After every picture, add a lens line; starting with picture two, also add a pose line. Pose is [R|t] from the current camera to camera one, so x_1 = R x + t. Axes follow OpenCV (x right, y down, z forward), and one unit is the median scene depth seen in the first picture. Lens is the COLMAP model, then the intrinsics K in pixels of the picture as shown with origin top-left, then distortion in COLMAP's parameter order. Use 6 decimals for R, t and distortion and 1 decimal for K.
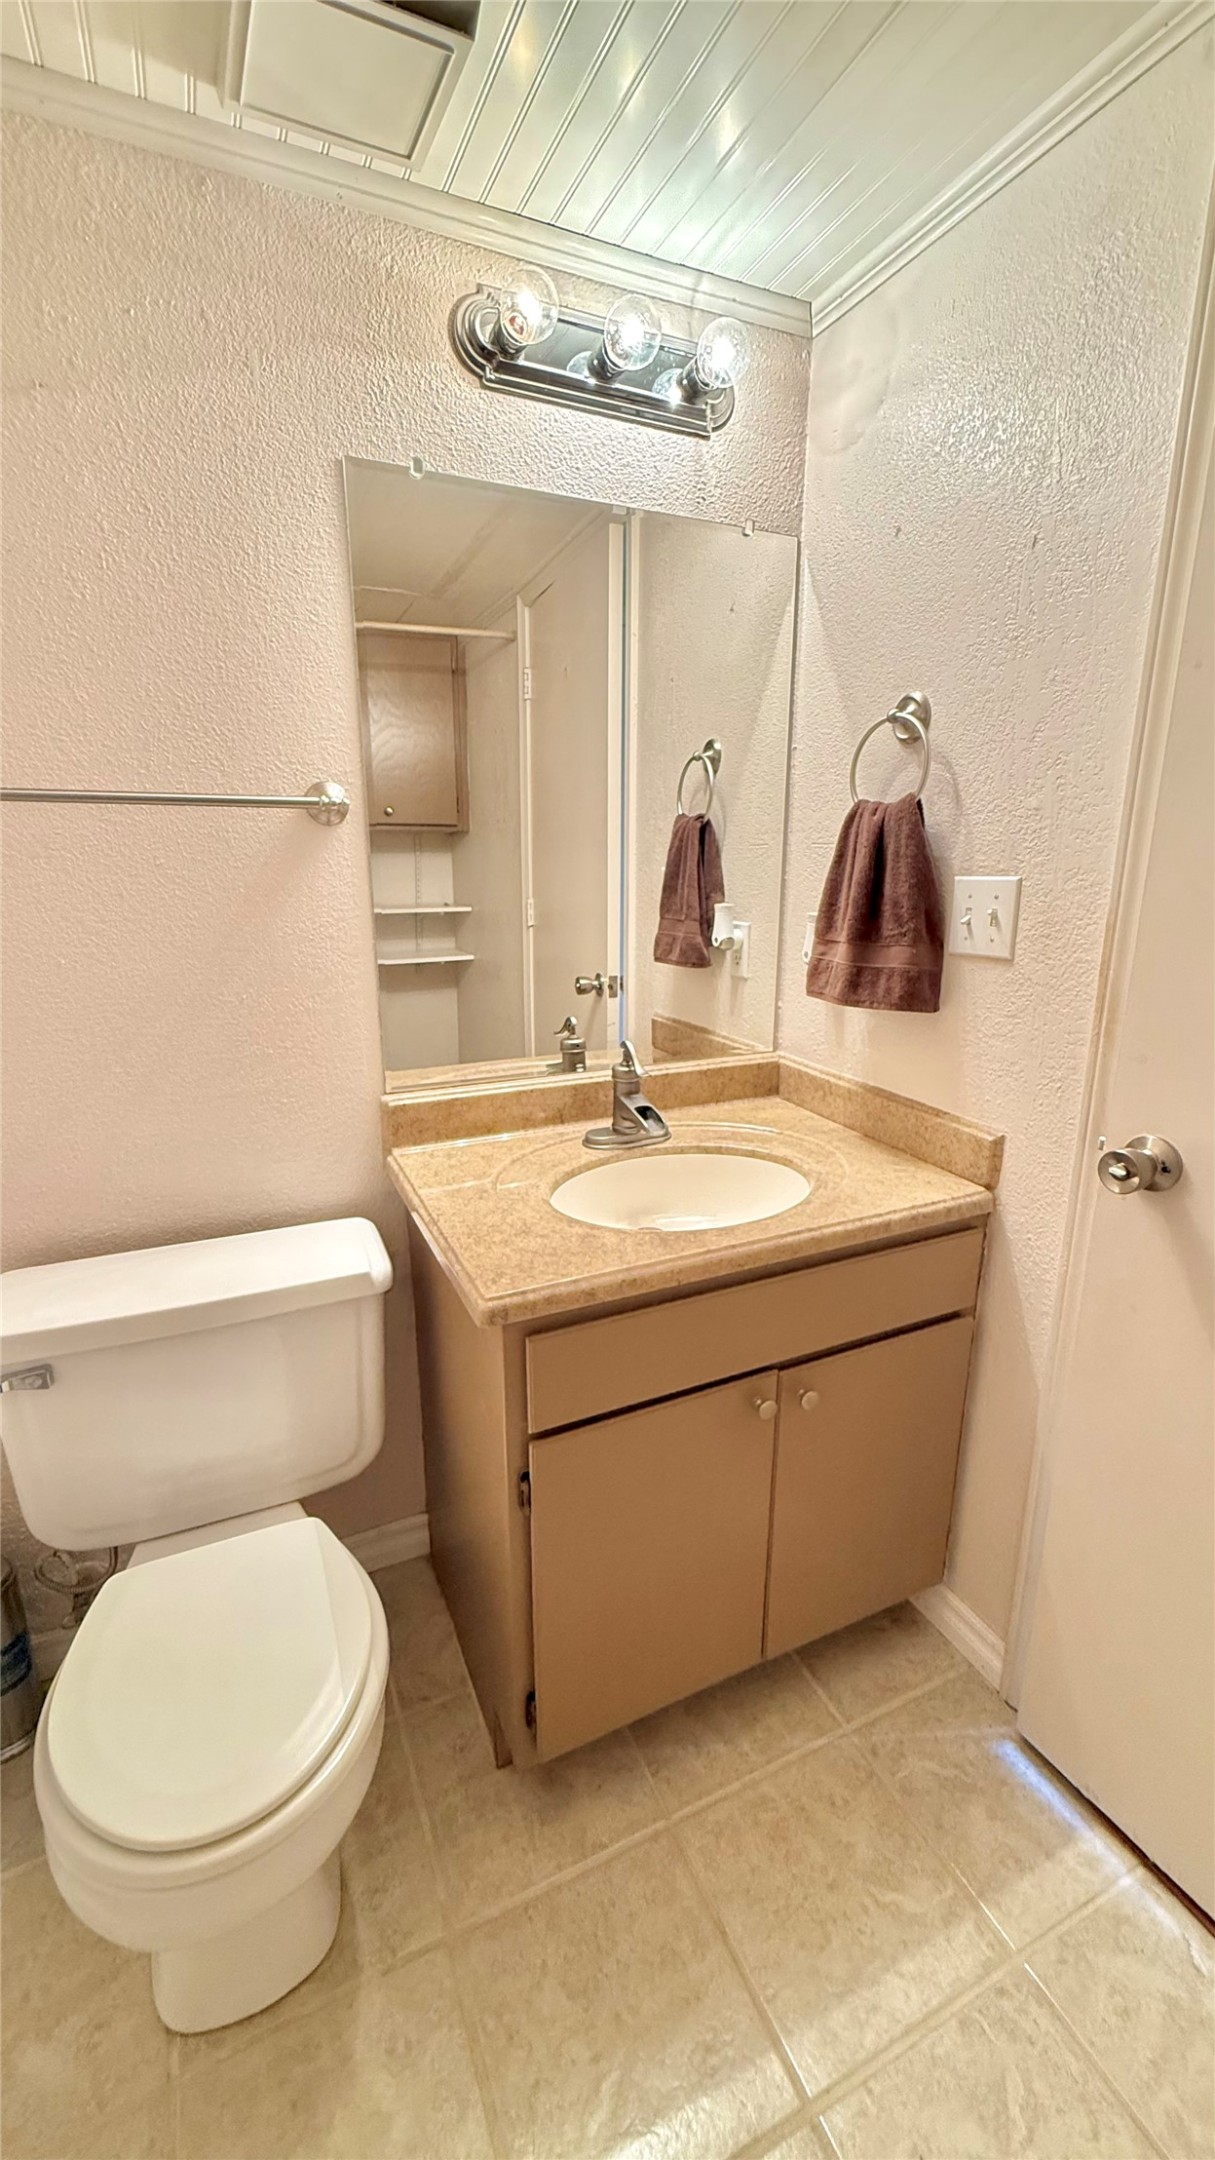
lens RADIAL K [[856.4, 0, 607.5], [0, 856.4, 1080.0], [0, 0, 1]] dist [0.000228, -0.000347]
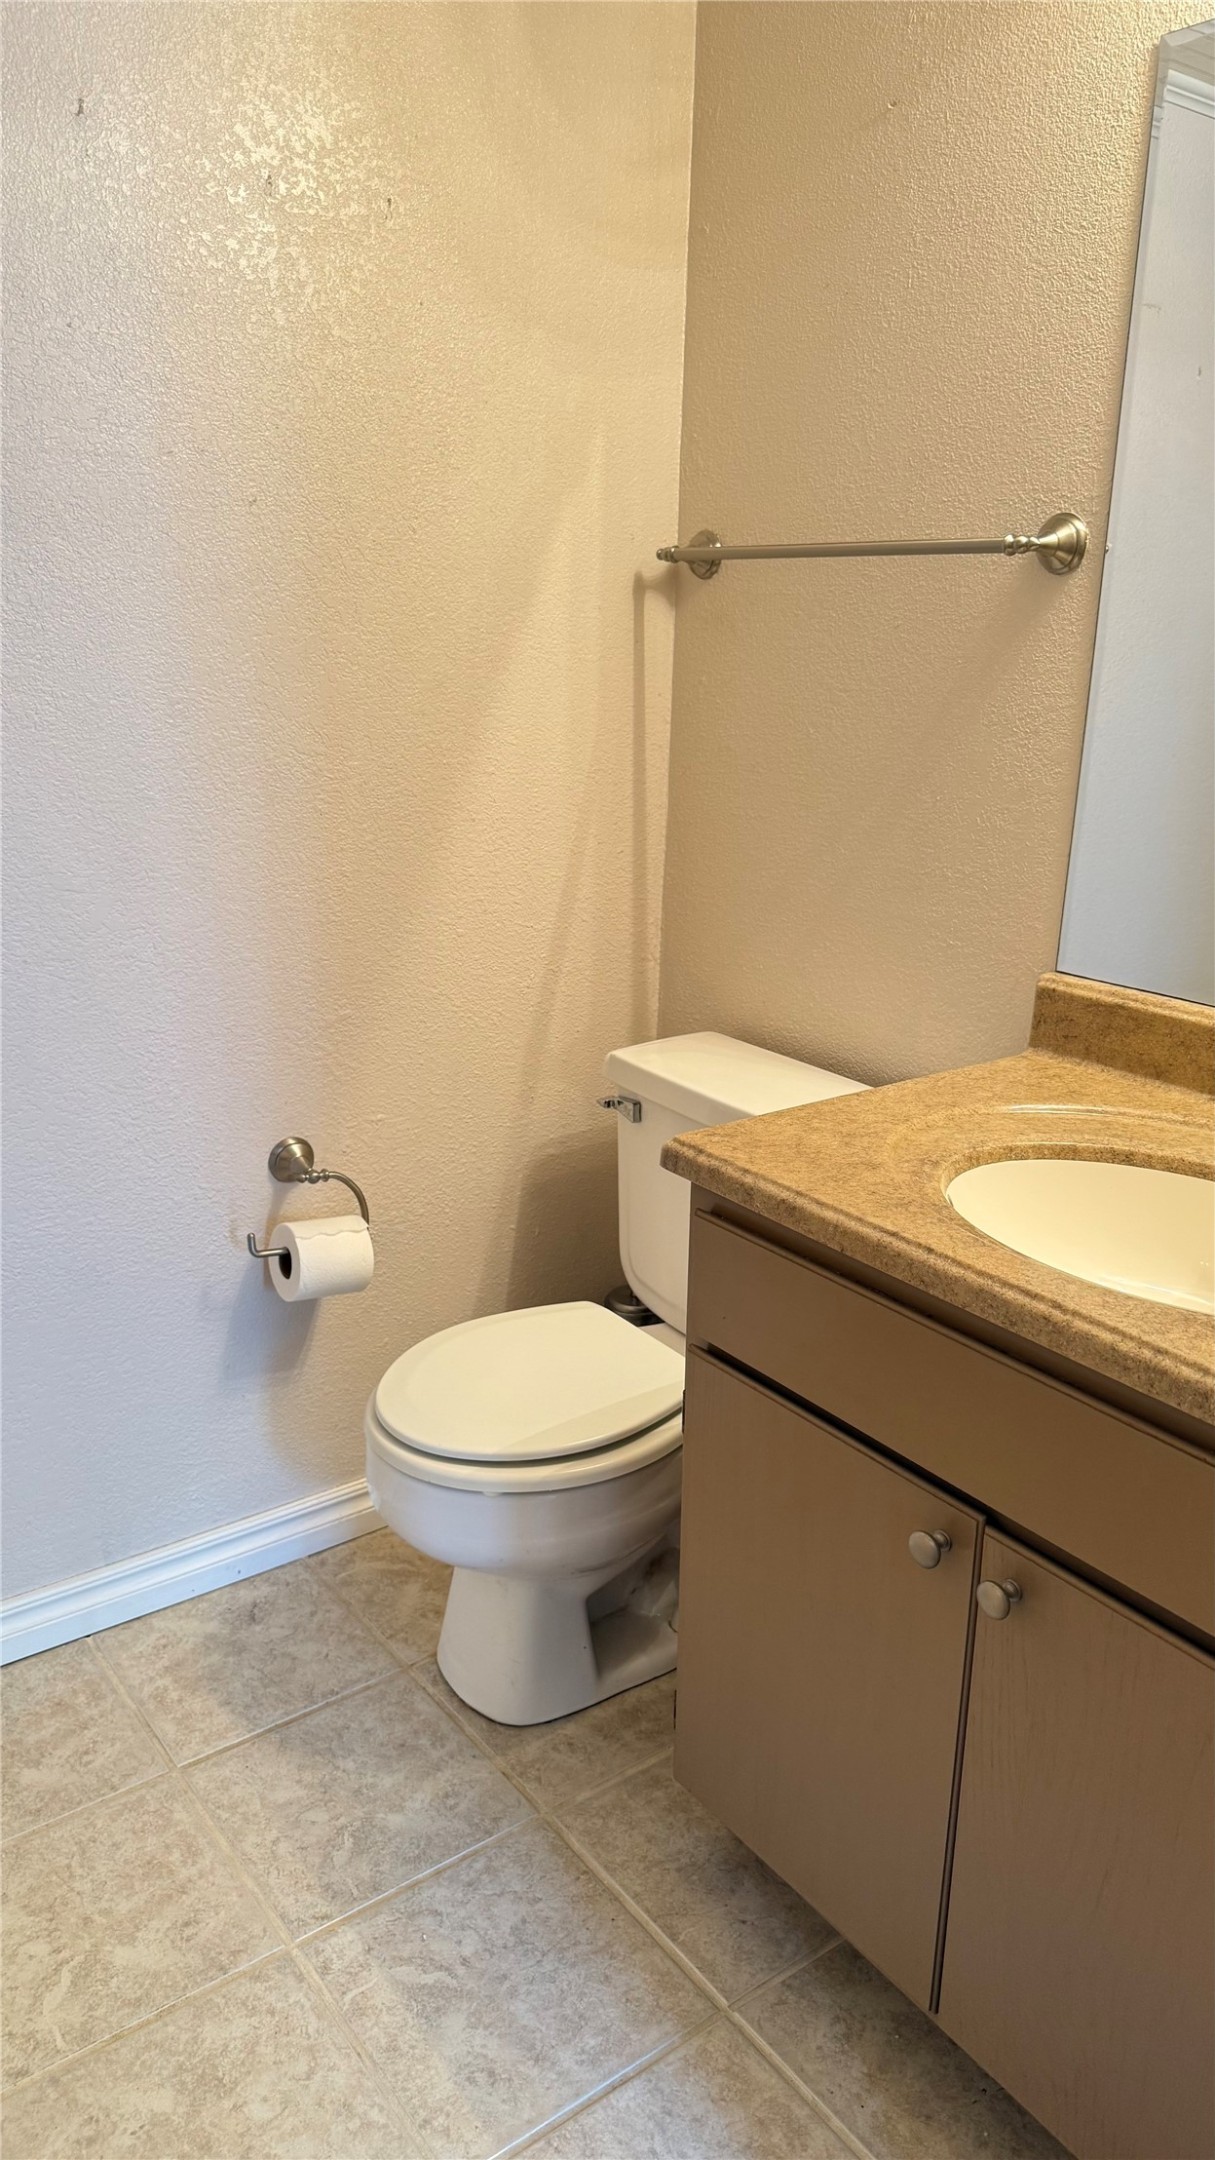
lens RADIAL K [[1533.1, 0, 610.6], [0, 1533.1, 1091.9], [0, 0, 1]] dist [-0.003758, -0.002585]
pose [[0.207686, 0.293548, -0.933111, 1.041263], [-0.271572, 0.933715, 0.233294, -0.101935], [0.939742, 0.204955, 0.273639, 0.433378]]
